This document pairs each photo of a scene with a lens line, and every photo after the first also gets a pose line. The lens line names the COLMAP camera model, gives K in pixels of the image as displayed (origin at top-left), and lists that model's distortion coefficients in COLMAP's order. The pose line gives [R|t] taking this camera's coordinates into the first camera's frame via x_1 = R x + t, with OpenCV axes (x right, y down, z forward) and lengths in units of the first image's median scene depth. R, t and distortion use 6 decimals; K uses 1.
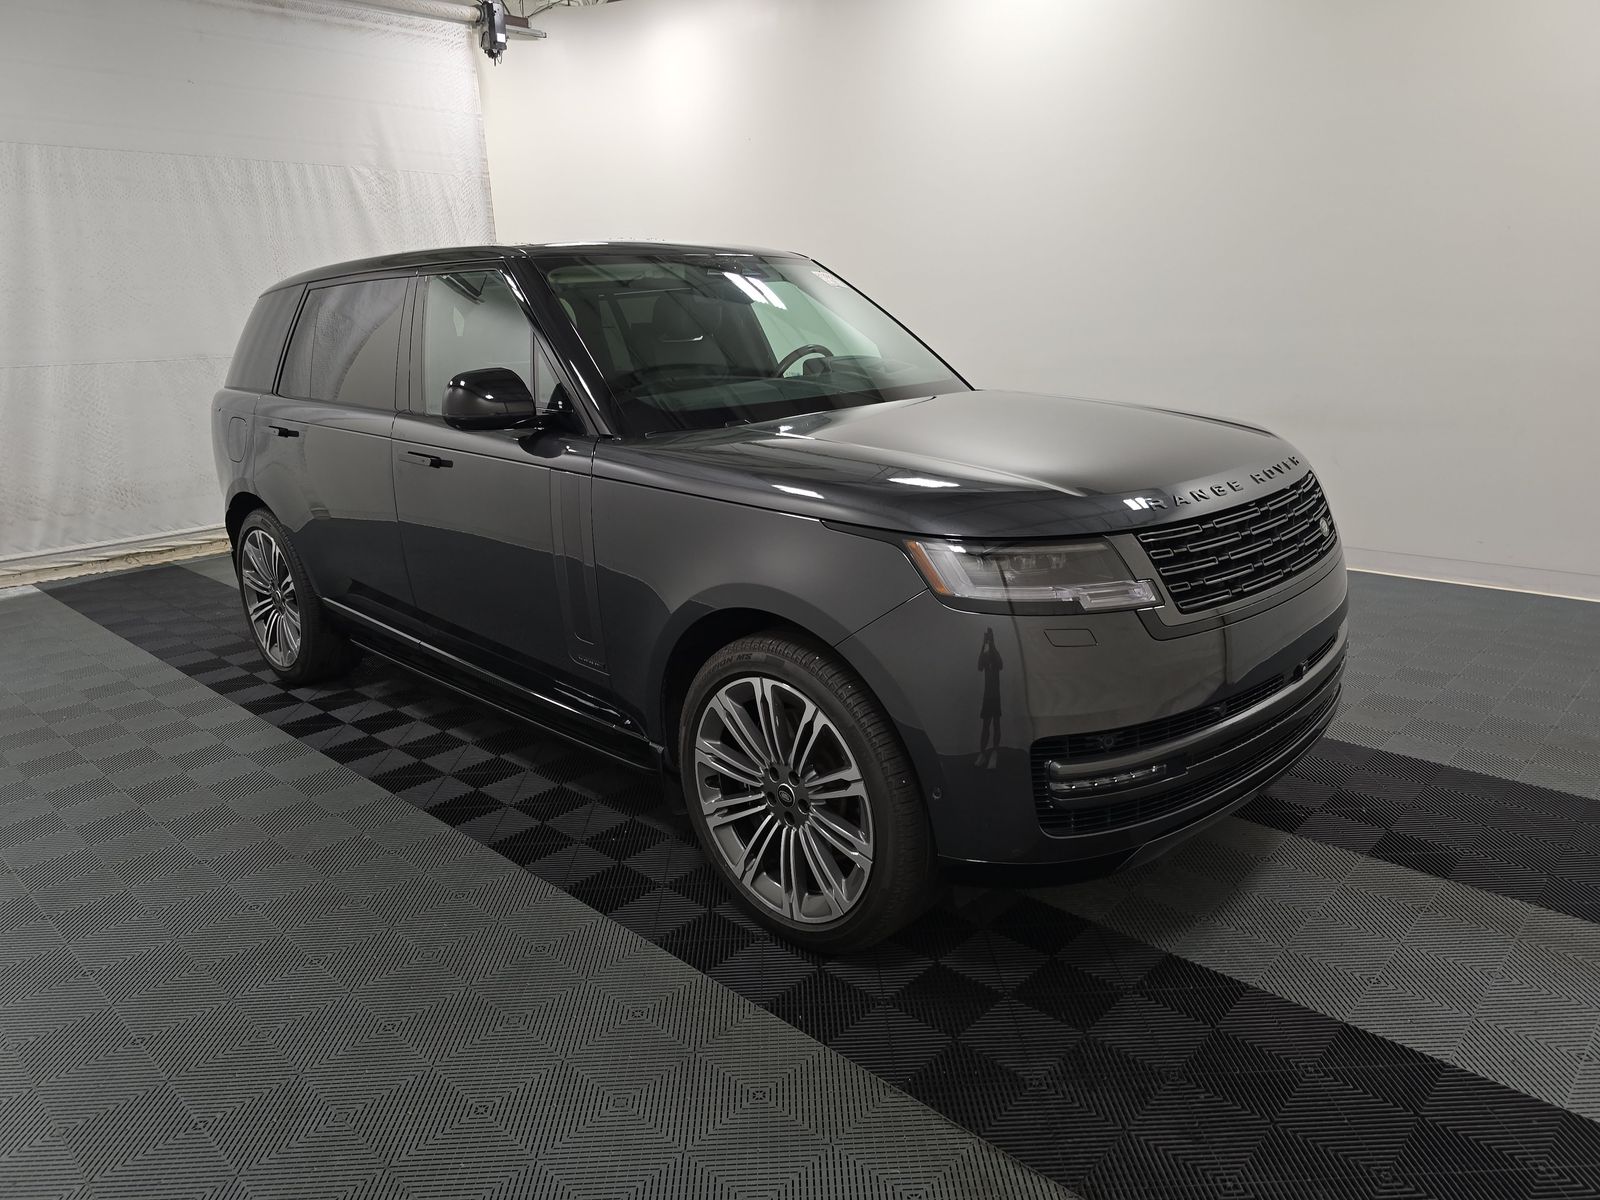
lens RADIAL K [[1101.8, 0, 800.0], [0, 1101.8, 600.0], [0, 0, 1]] dist [-0.003974, -0.002518]
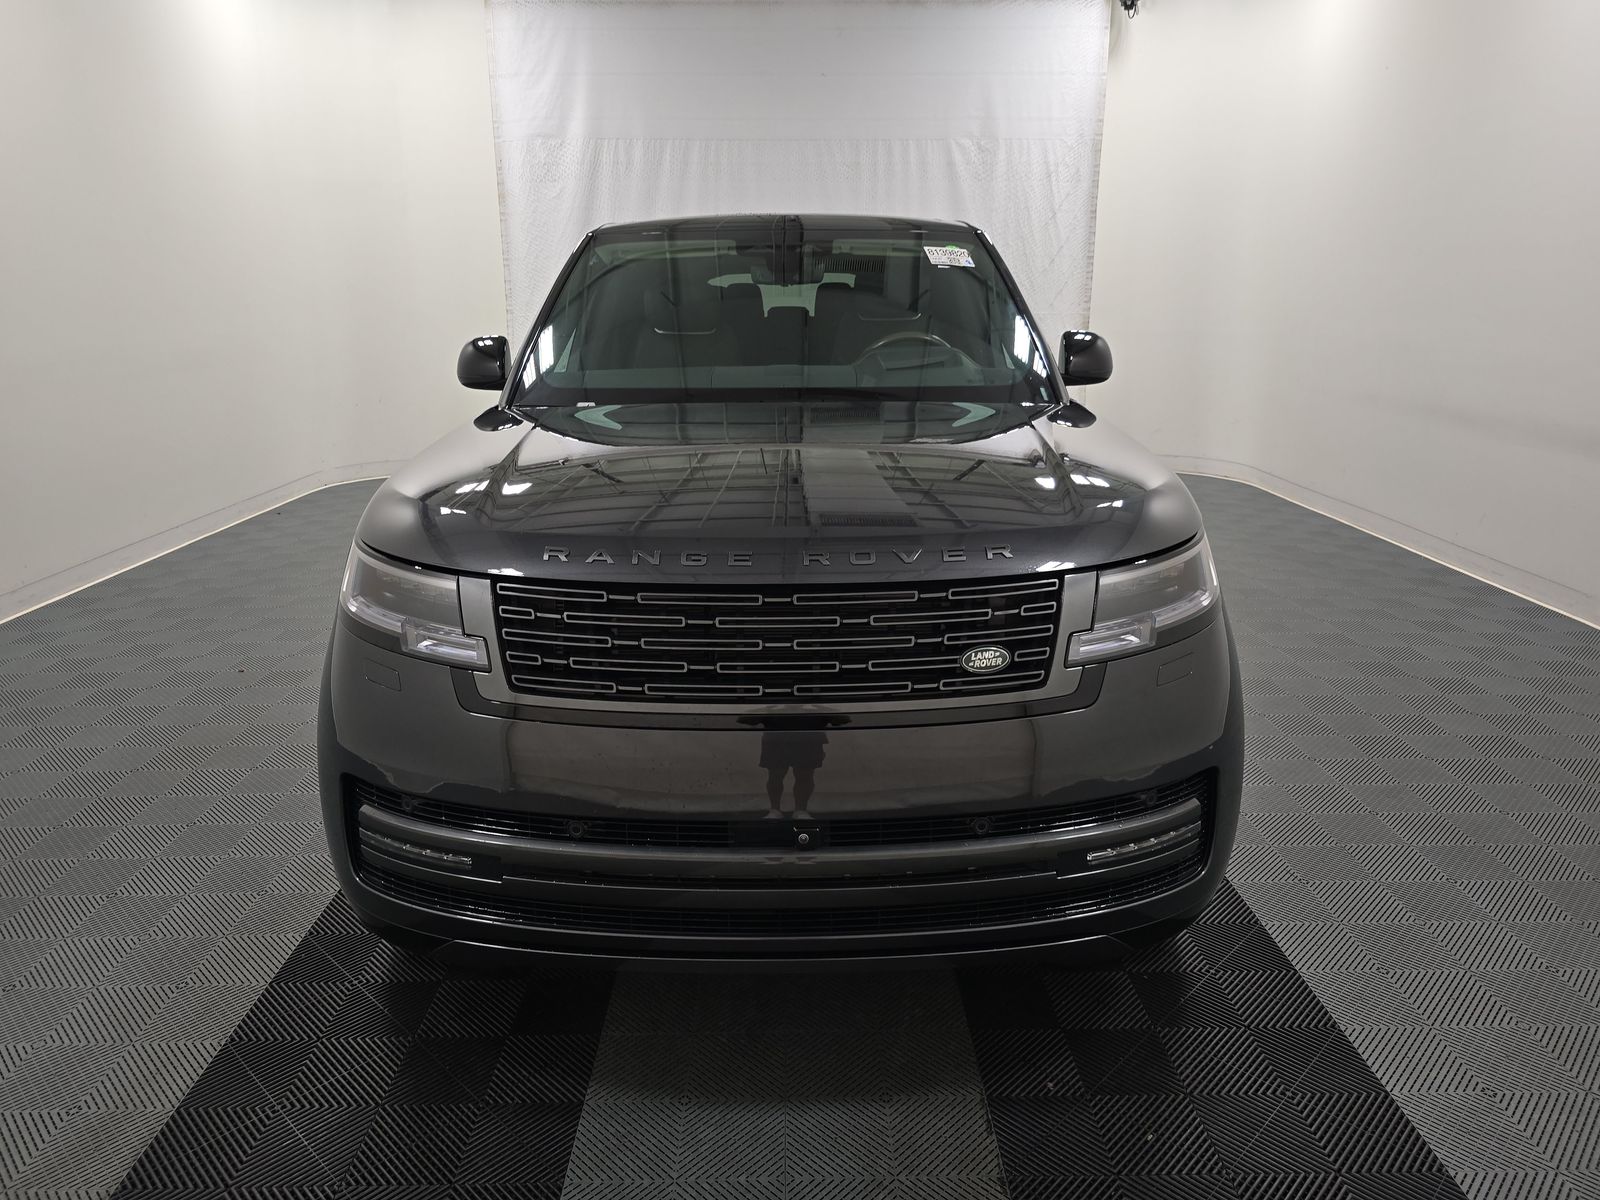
lens RADIAL K [[1087.1, 0, 750.9], [0, 1087.1, 591.1], [0, 0, 1]] dist [-0.004060, -0.001680]
pose [[0.678583, 0.220094, -0.700774, 0.282738], [-0.199463, 0.973417, 0.112577, -0.051306], [0.706923, 0.063386, 0.704445, 0.158406]]
